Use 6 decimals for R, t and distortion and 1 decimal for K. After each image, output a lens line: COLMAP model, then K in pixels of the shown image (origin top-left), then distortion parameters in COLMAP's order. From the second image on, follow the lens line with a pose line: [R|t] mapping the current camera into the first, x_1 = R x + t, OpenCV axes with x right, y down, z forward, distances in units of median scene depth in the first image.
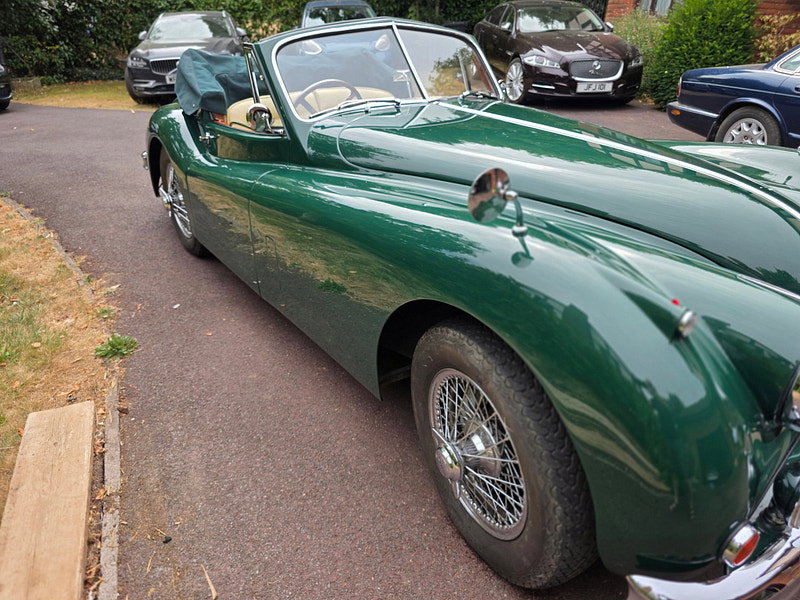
lens RADIAL K [[553.2, 0, 400.0], [0, 553.2, 300.0], [0, 0, 1]] dist [0.020653, -0.021031]
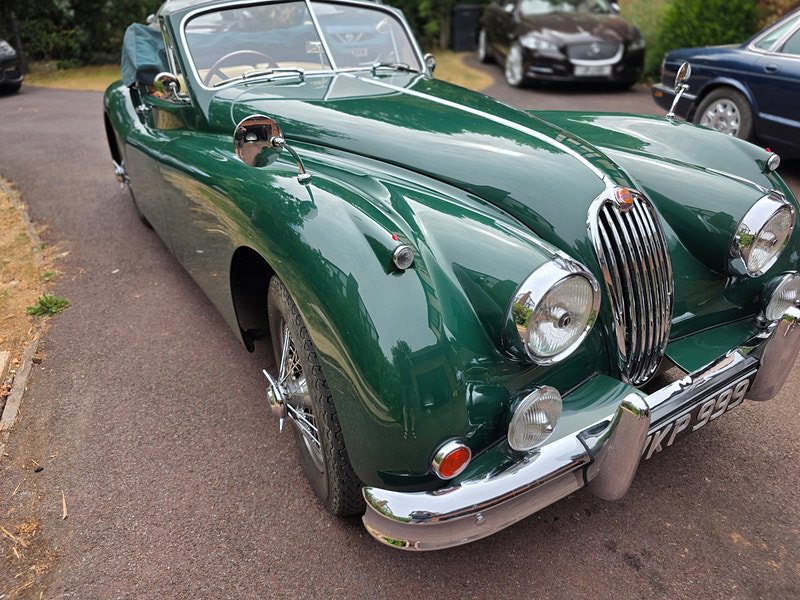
lens RADIAL K [[557.1, 0, 410.4], [0, 557.1, 305.0], [0, 0, 1]] dist [0.009049, -0.007838]
pose [[0.998922, 0.019589, -0.042085, 0.206413], [-0.018572, 0.999529, 0.024421, 0.039824], [0.042544, -0.023613, 0.998816, -0.034496]]
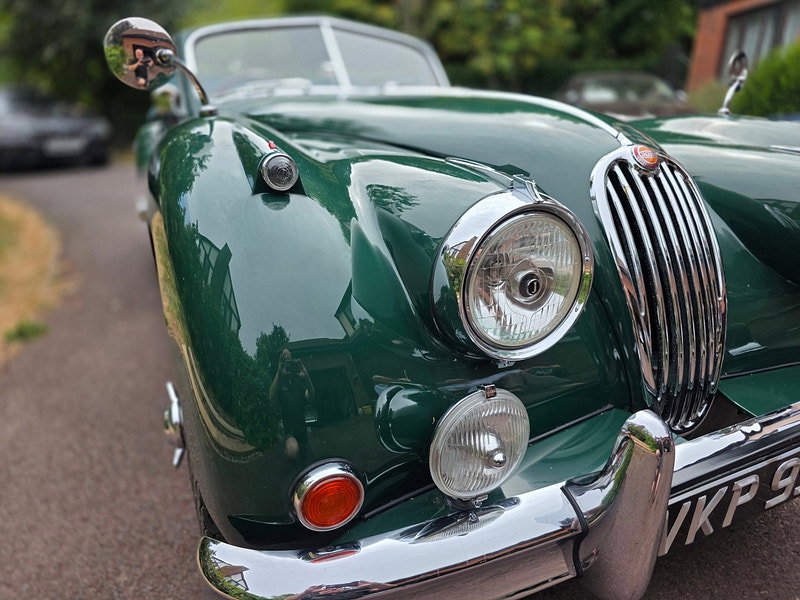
lens RADIAL K [[547.4, 0, 402.8], [0, 547.4, 301.9], [0, 0, 1]] dist [0.007964, 0.000691]
pose [[0.983723, 0.056770, -0.170488, 0.287829], [-0.081673, 0.986375, -0.142805, 0.107822], [0.160058, 0.154405, 0.974957, 0.124431]]
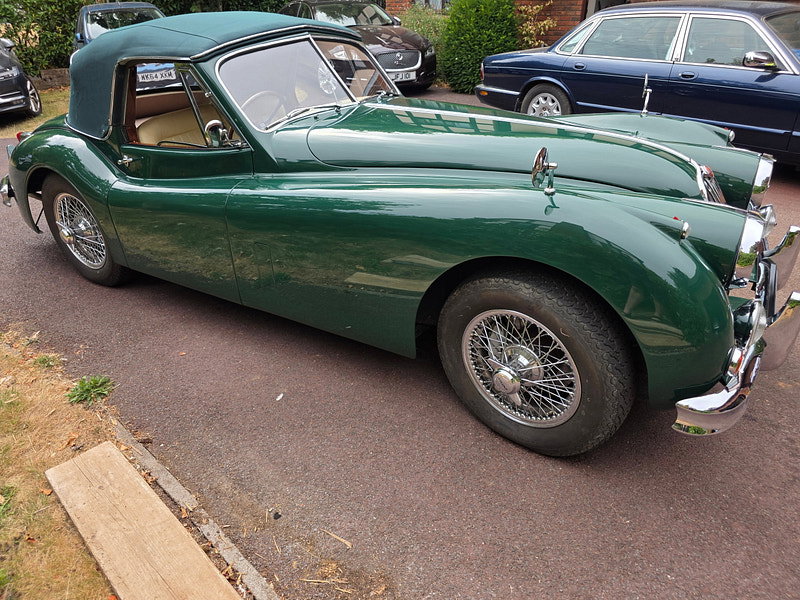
lens RADIAL K [[552.8, 0, 402.0], [0, 552.8, 294.4], [0, 0, 1]] dist [0.030931, -0.030188]
pose [[0.921491, -0.204264, 0.330349, -0.272969], [0.203472, 0.978367, 0.037377, -0.000500], [-0.330838, 0.032774, 0.943118, -0.072808]]
